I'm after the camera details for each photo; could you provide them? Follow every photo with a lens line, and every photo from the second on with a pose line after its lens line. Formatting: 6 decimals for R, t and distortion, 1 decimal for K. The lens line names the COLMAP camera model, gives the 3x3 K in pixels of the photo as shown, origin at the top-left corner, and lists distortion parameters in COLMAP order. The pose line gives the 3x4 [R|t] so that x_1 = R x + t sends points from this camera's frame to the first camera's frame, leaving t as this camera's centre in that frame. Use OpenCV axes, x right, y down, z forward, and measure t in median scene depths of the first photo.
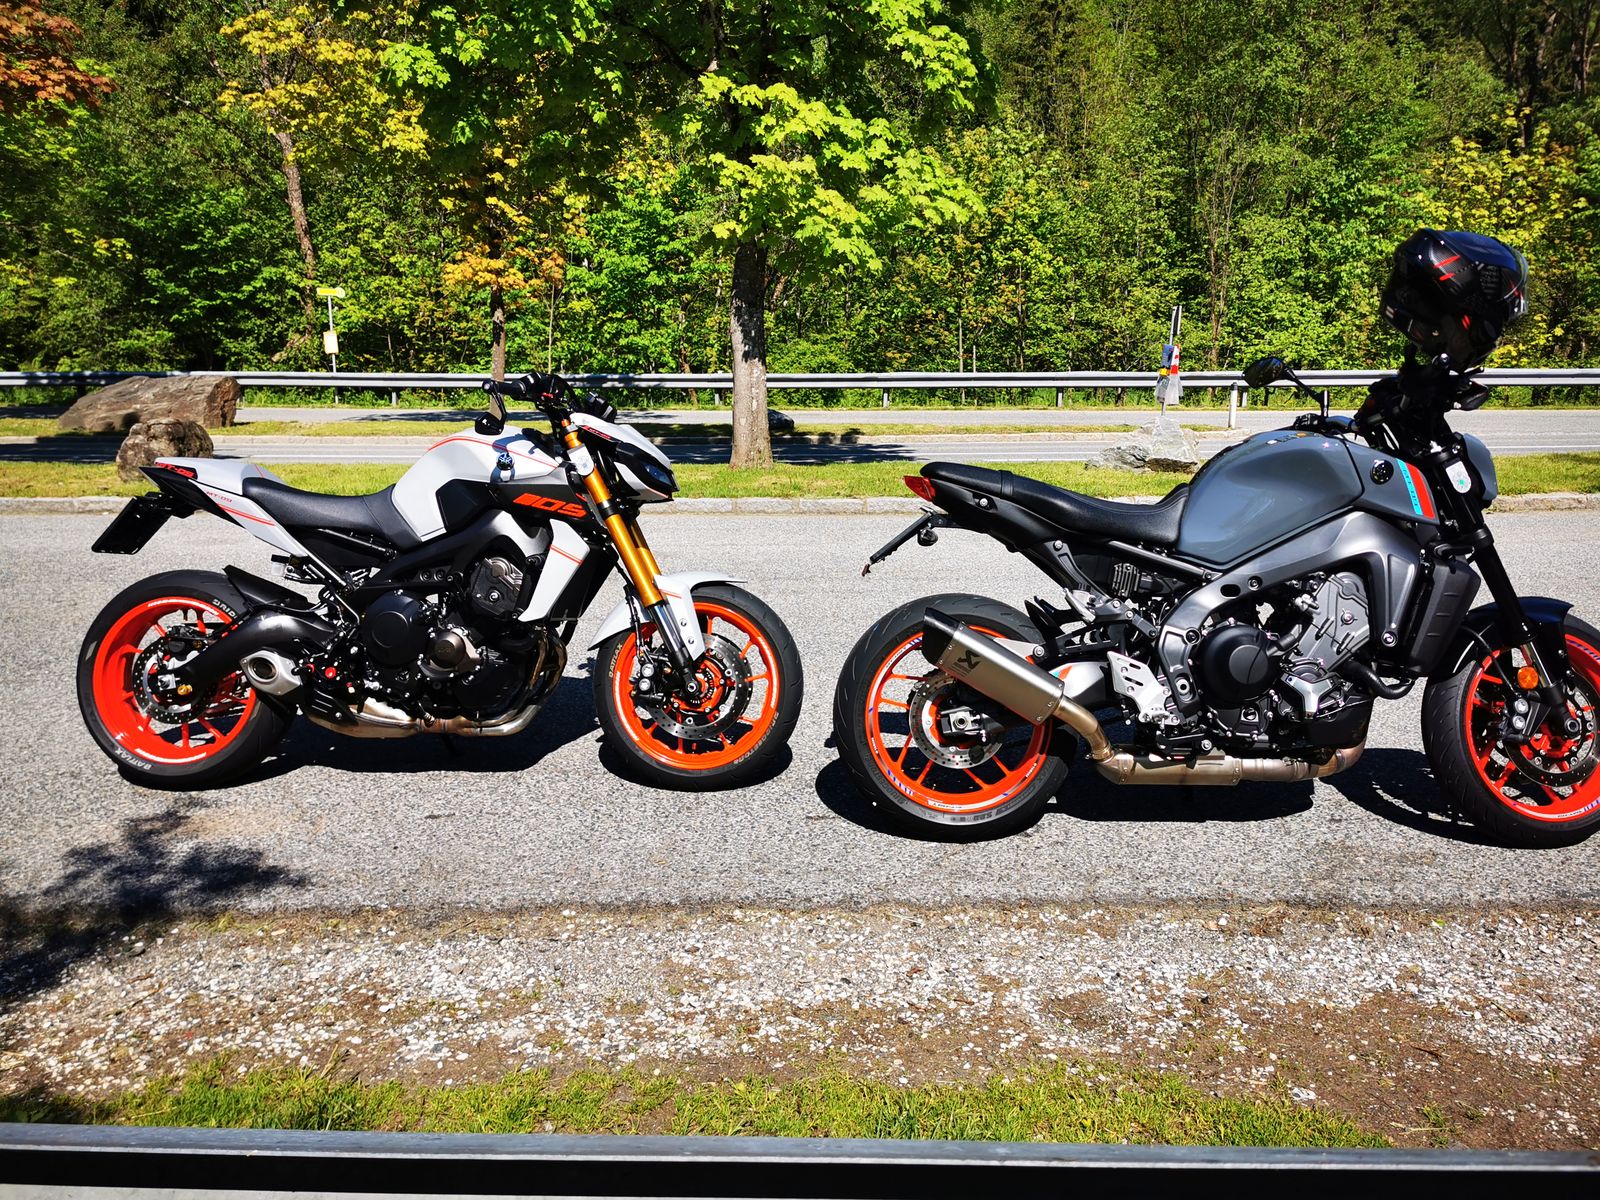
lens RADIAL K [[1221.2, 0, 808.7], [0, 1221.2, 559.6], [0, 0, 1]] dist [0.097552, -0.129075]
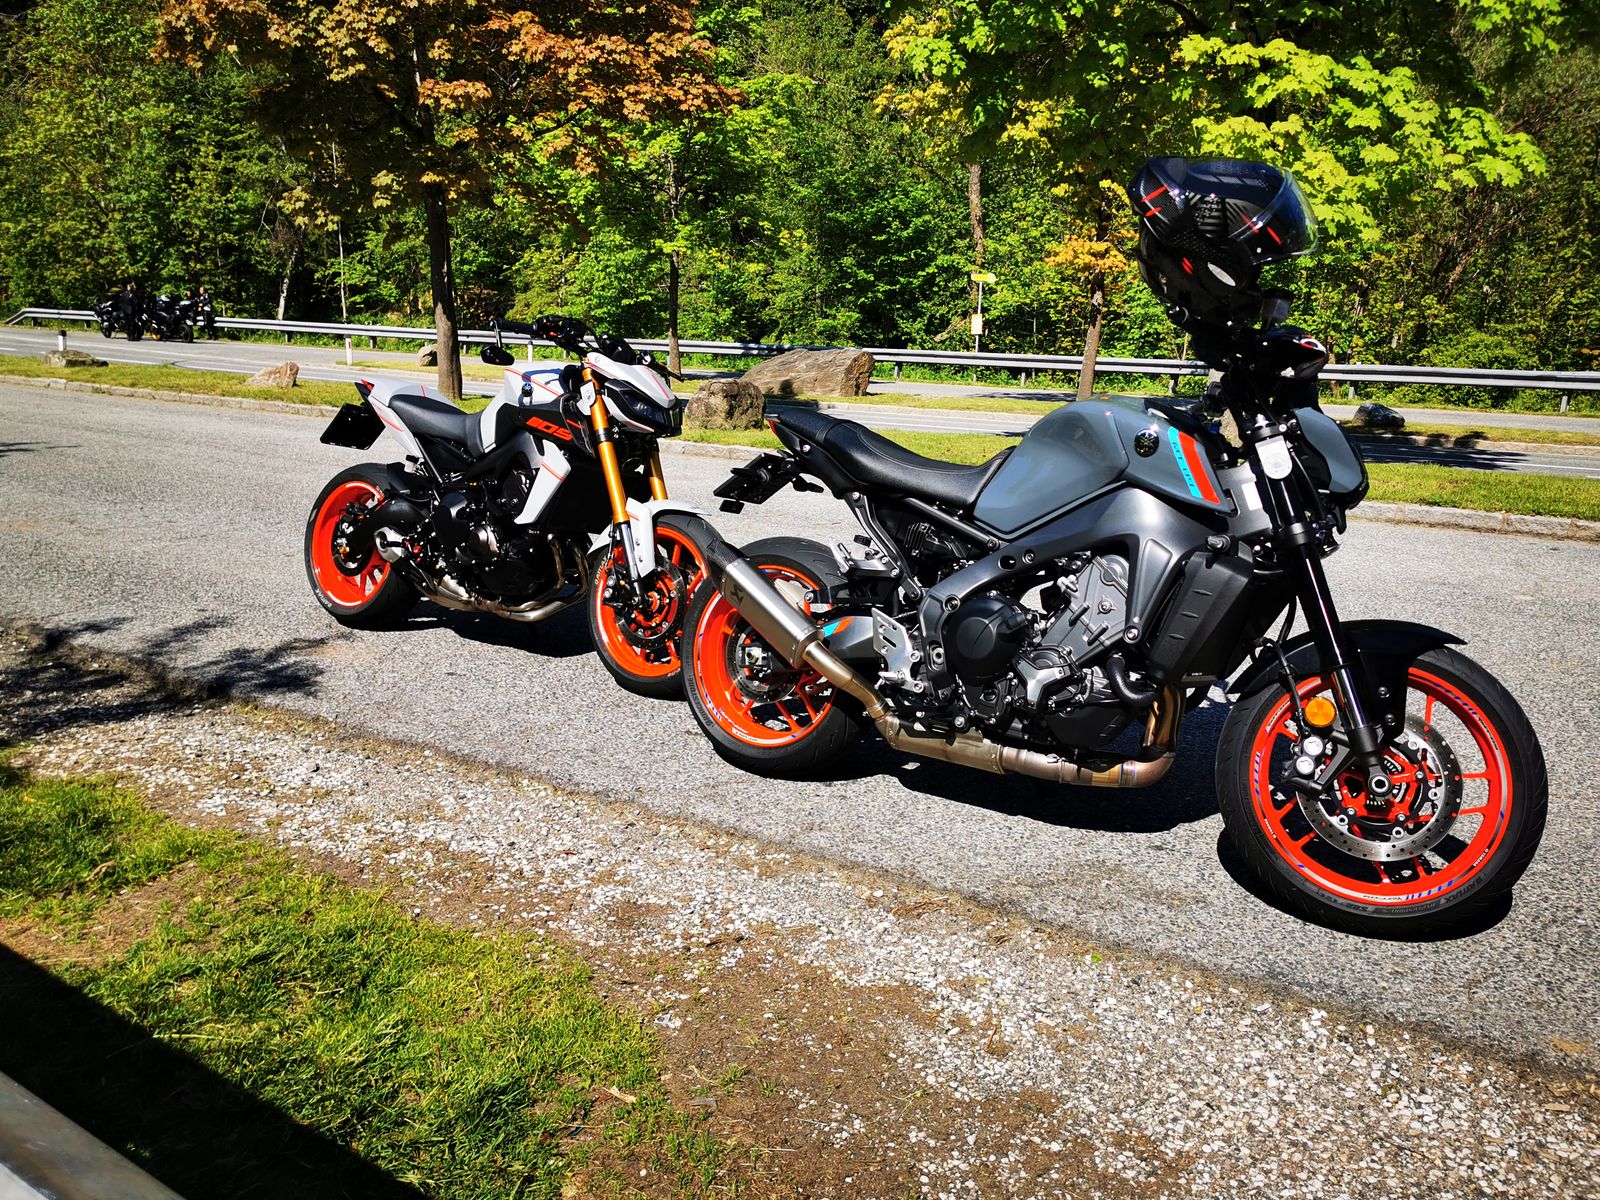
lens RADIAL K [[1221.2, 0, 808.7], [0, 1221.2, 559.6], [0, 0, 1]] dist [0.097552, -0.129075]
pose [[0.853142, 0.122923, -0.506990, 0.186031], [-0.118081, 0.992122, 0.041845, 0.000555], [0.508139, 0.024166, 0.860936, 0.036173]]
